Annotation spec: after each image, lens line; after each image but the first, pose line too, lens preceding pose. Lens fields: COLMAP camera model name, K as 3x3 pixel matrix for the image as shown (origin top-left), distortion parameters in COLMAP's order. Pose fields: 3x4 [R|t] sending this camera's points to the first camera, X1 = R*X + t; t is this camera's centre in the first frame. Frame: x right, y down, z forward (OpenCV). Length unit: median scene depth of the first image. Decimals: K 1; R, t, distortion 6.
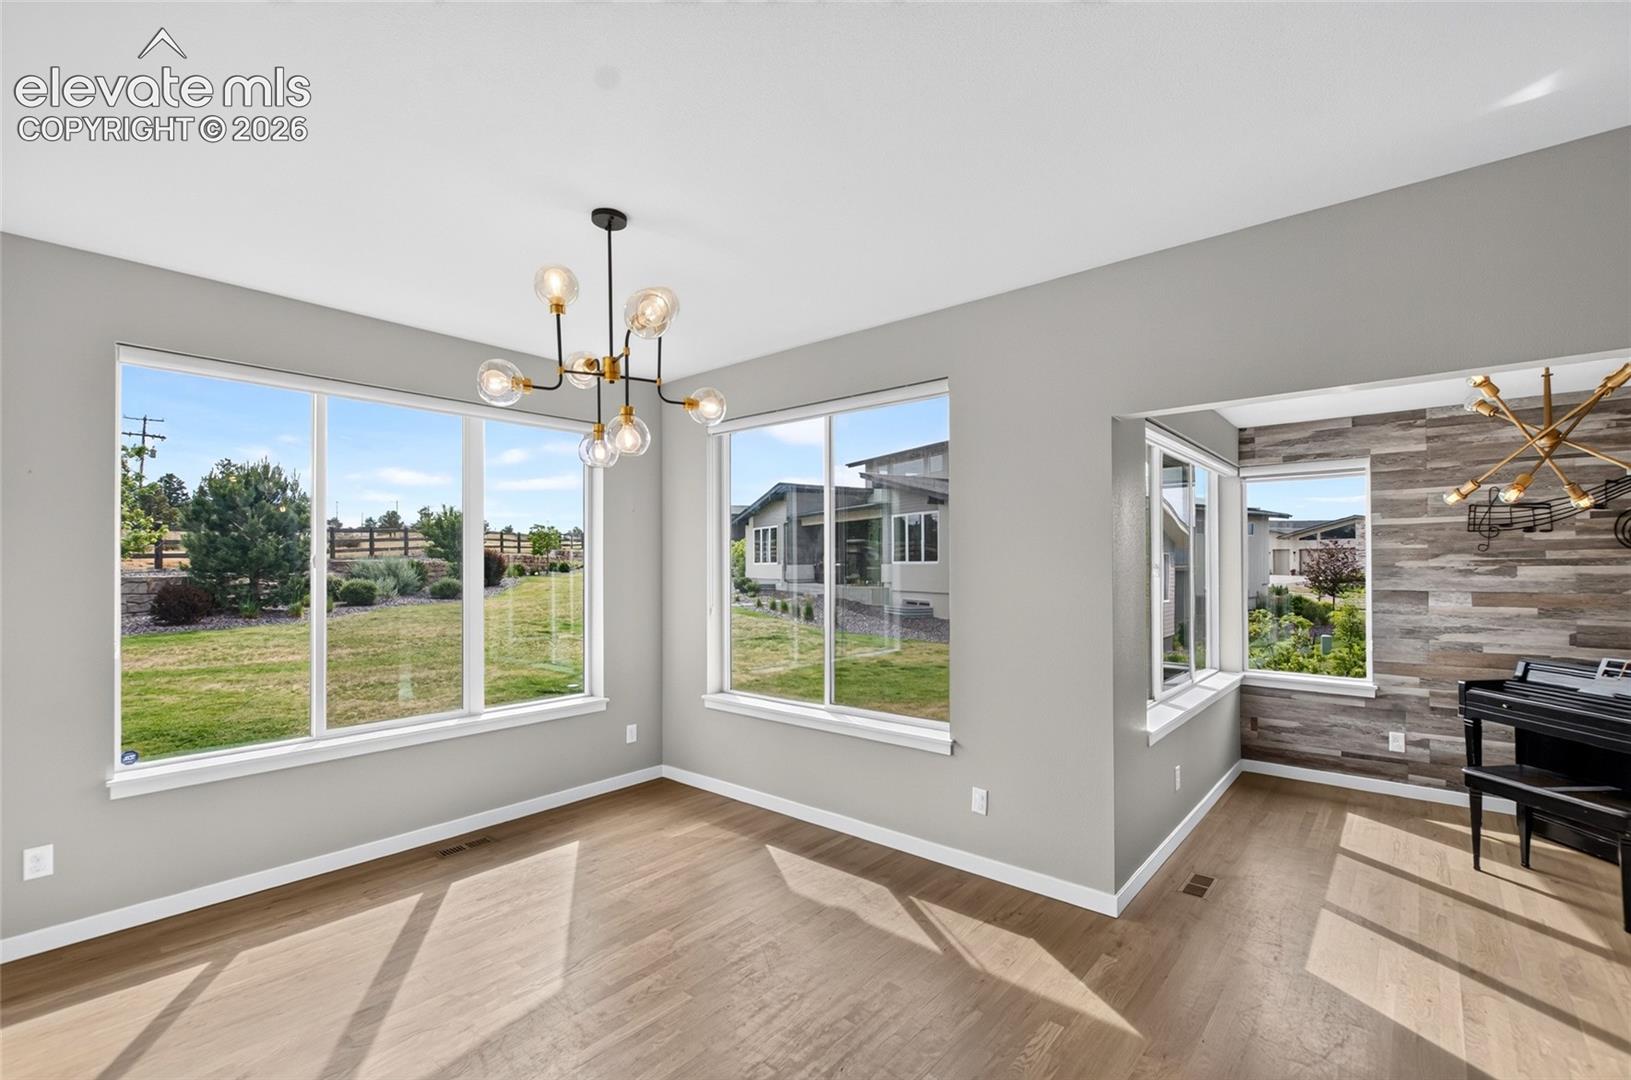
lens RADIAL K [[713.1, 0, 810.3], [0, 713.1, 554.7], [0, 0, 1]] dist [0.002588, -0.001835]
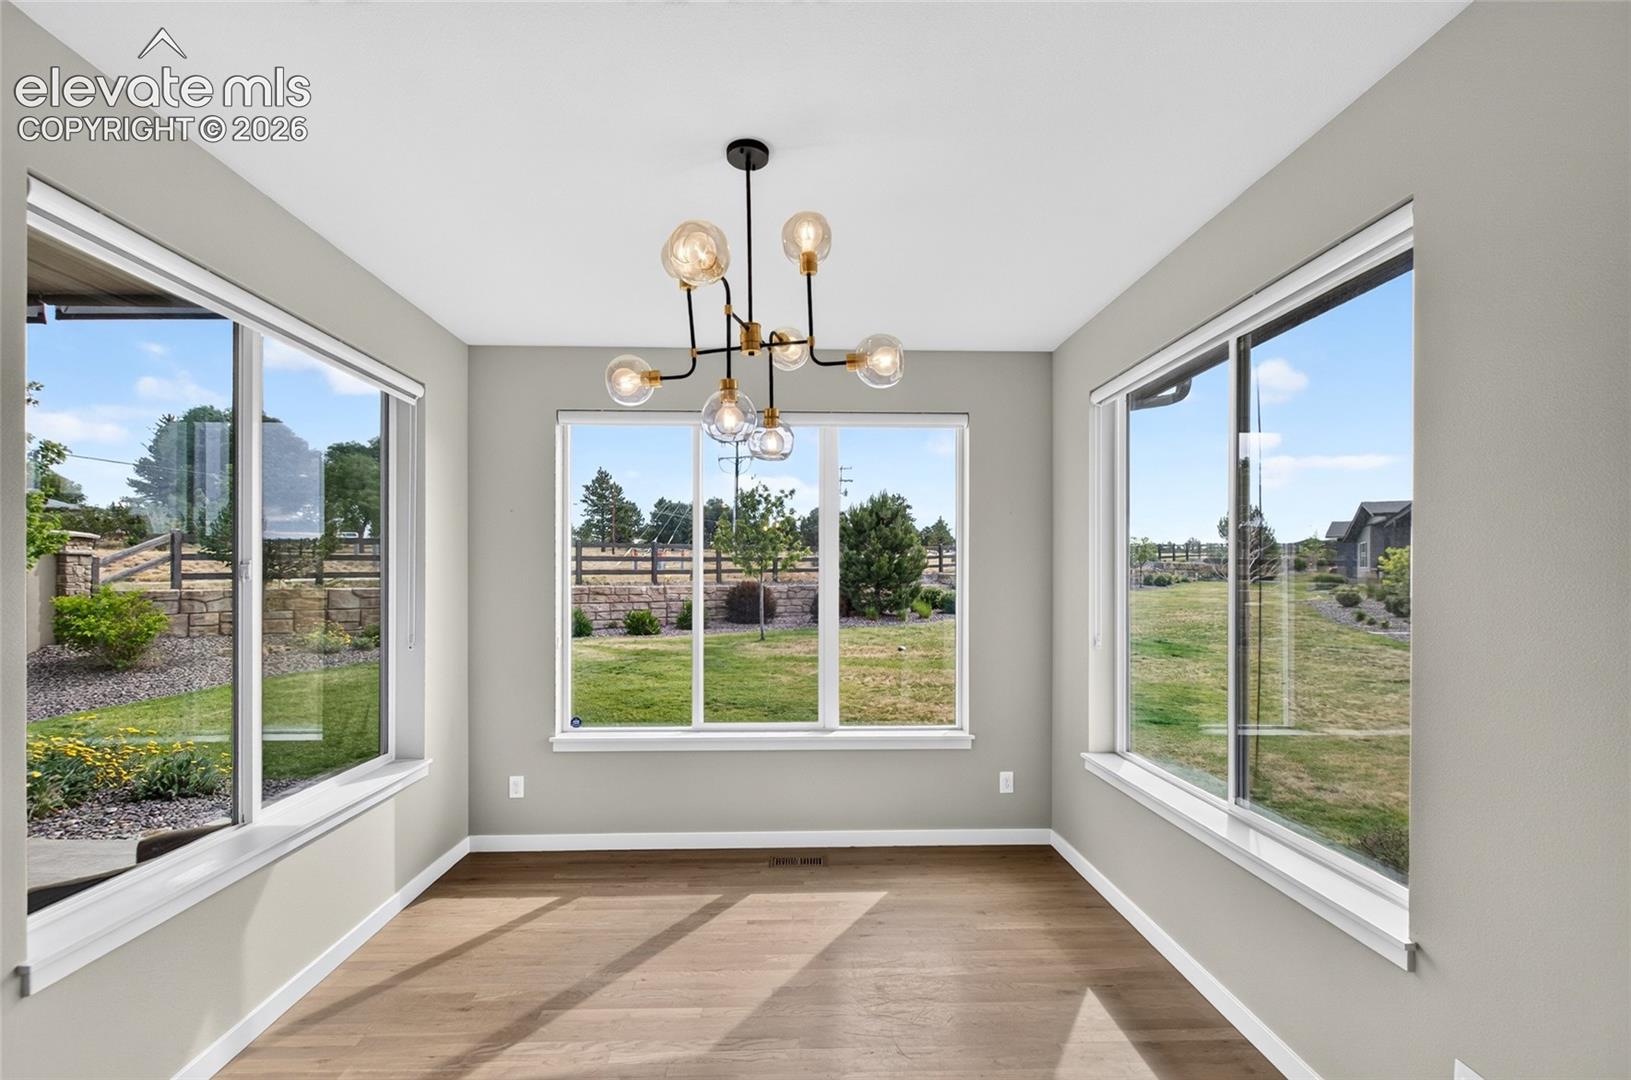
lens RADIAL K [[713.1, 0, 807.3], [0, 713.1, 578.6], [0, 0, 1]] dist [0.002588, -0.001835]
pose [[0.678941, 0.005089, -0.734175, 0.217633], [0.006034, 0.999904, 0.012512, 0.002506], [0.734168, -0.012925, 0.678845, 0.292877]]
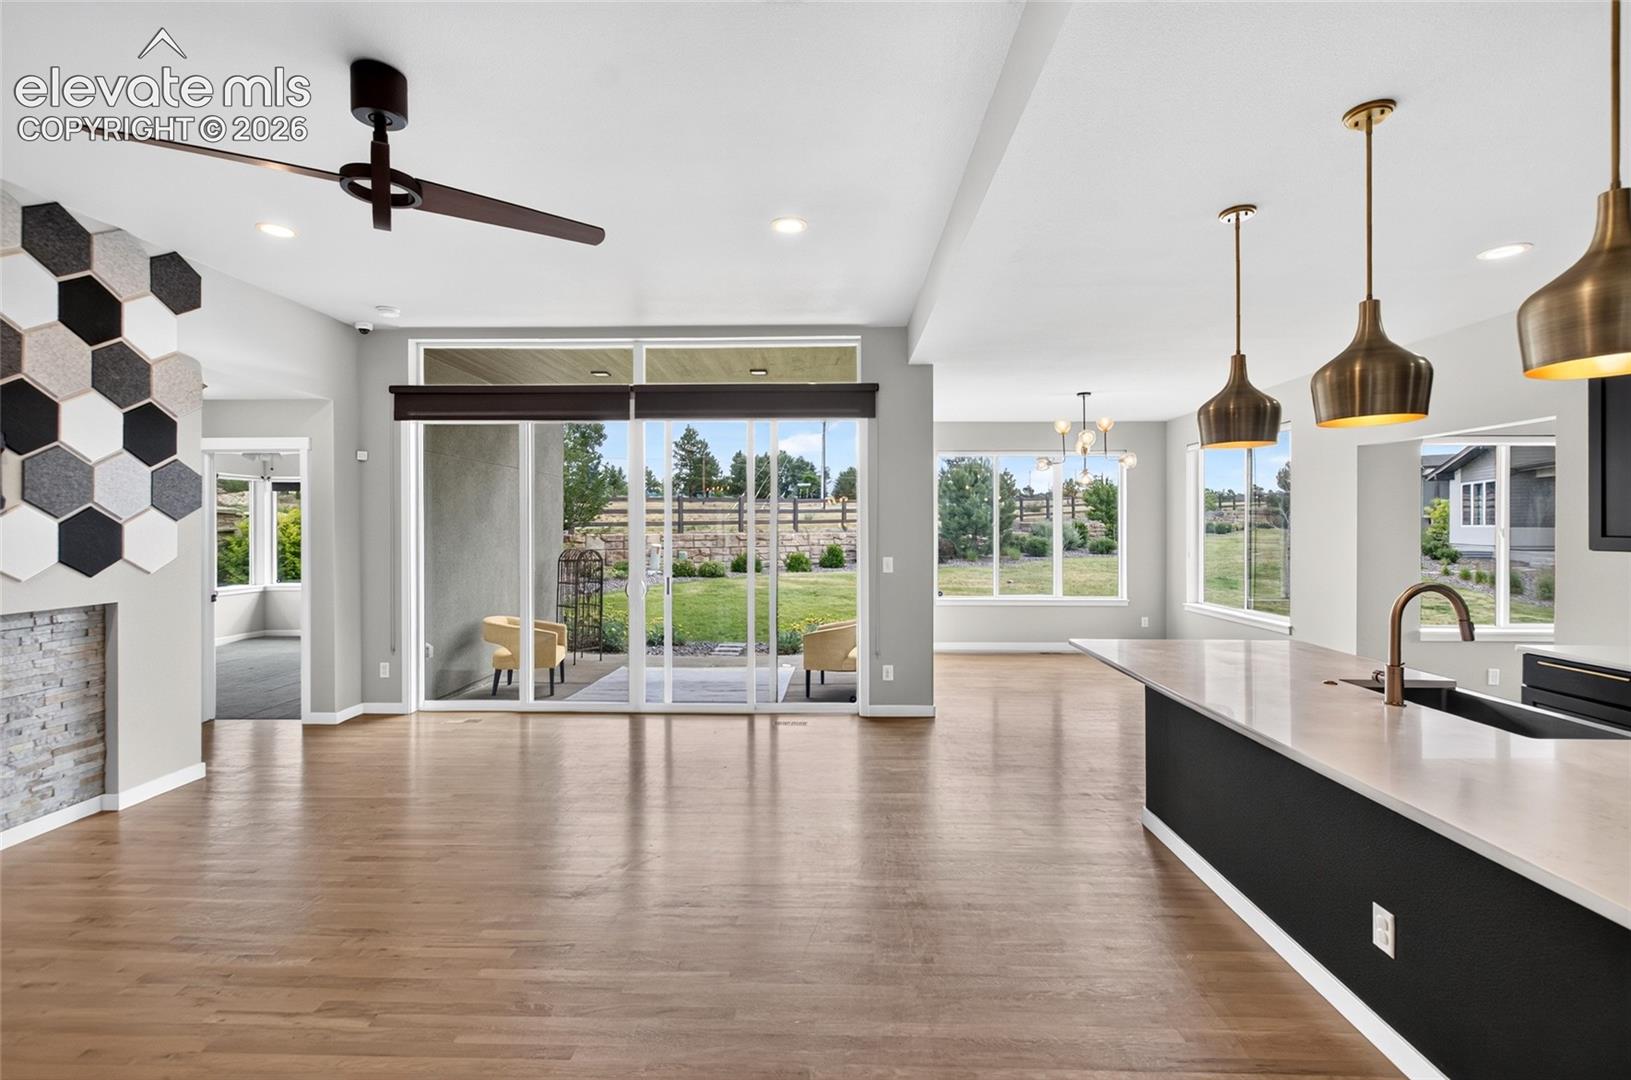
lens RADIAL K [[713.1, 0, 814.7], [0, 713.1, 537.5], [0, 0, 1]] dist [0.002588, -0.001835]
pose [[0.635716, 0.015316, -0.771771, 0.647614], [0.007935, 0.999621, 0.026373, -0.013582], [0.771882, -0.022890, 0.635353, -0.828872]]
